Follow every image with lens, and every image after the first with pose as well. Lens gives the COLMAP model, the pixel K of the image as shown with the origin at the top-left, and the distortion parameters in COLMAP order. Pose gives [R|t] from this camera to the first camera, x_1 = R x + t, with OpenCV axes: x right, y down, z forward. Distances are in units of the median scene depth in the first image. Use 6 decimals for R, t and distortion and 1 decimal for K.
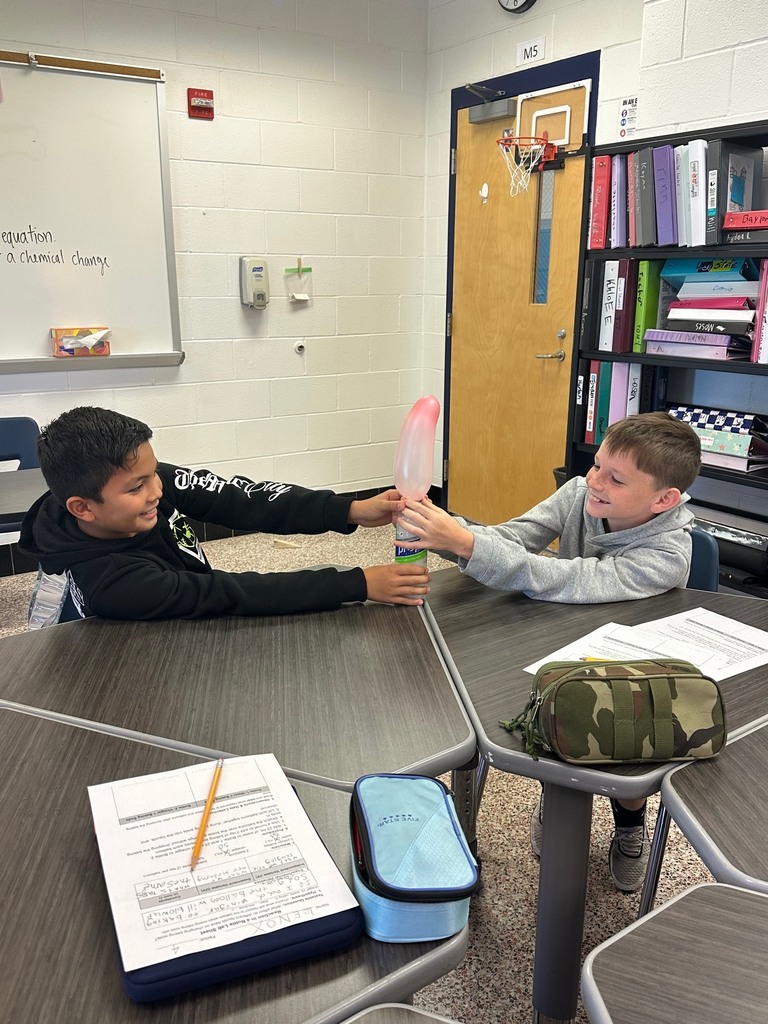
lens RADIAL K [[863.9, 0, 379.5], [0, 863.9, 534.1], [0, 0, 1]] dist [0.075444, -0.118825]
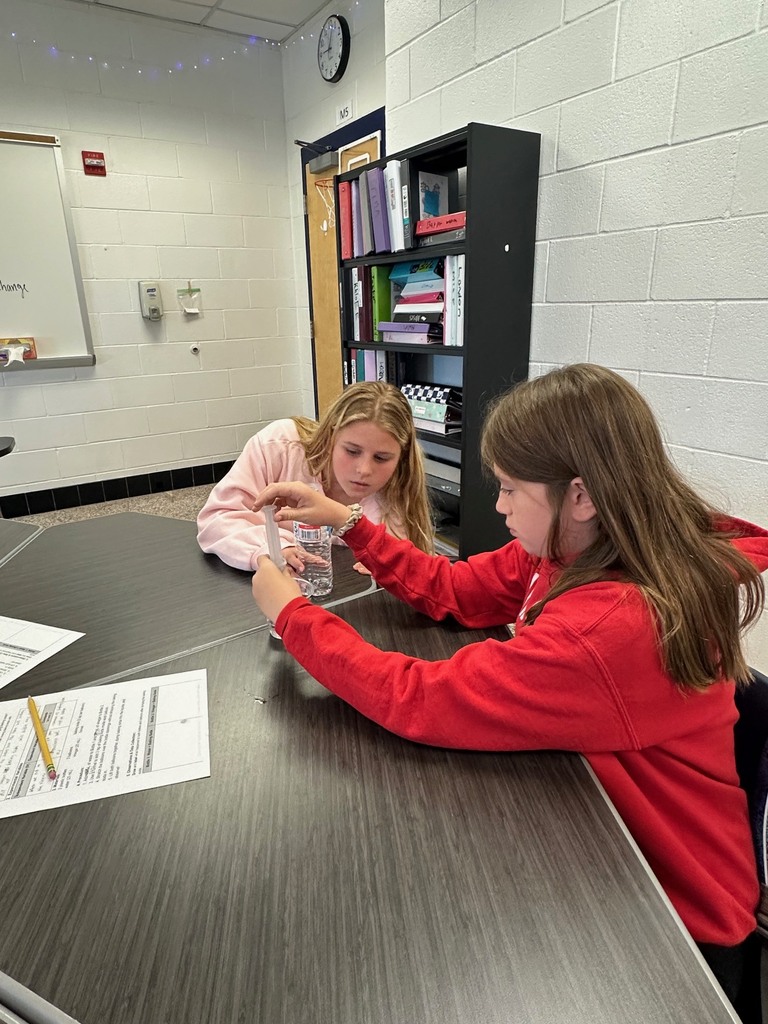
lens RADIAL K [[587.9, 0, 363.6], [0, 587.9, 514.4], [0, 0, 1]] dist [0.001476, -0.000217]
pose [[0.999500, -0.022906, -0.021775, 0.292815], [0.024014, 0.998356, 0.052035, -0.003434], [0.020547, -0.052532, 0.998408, 0.139910]]
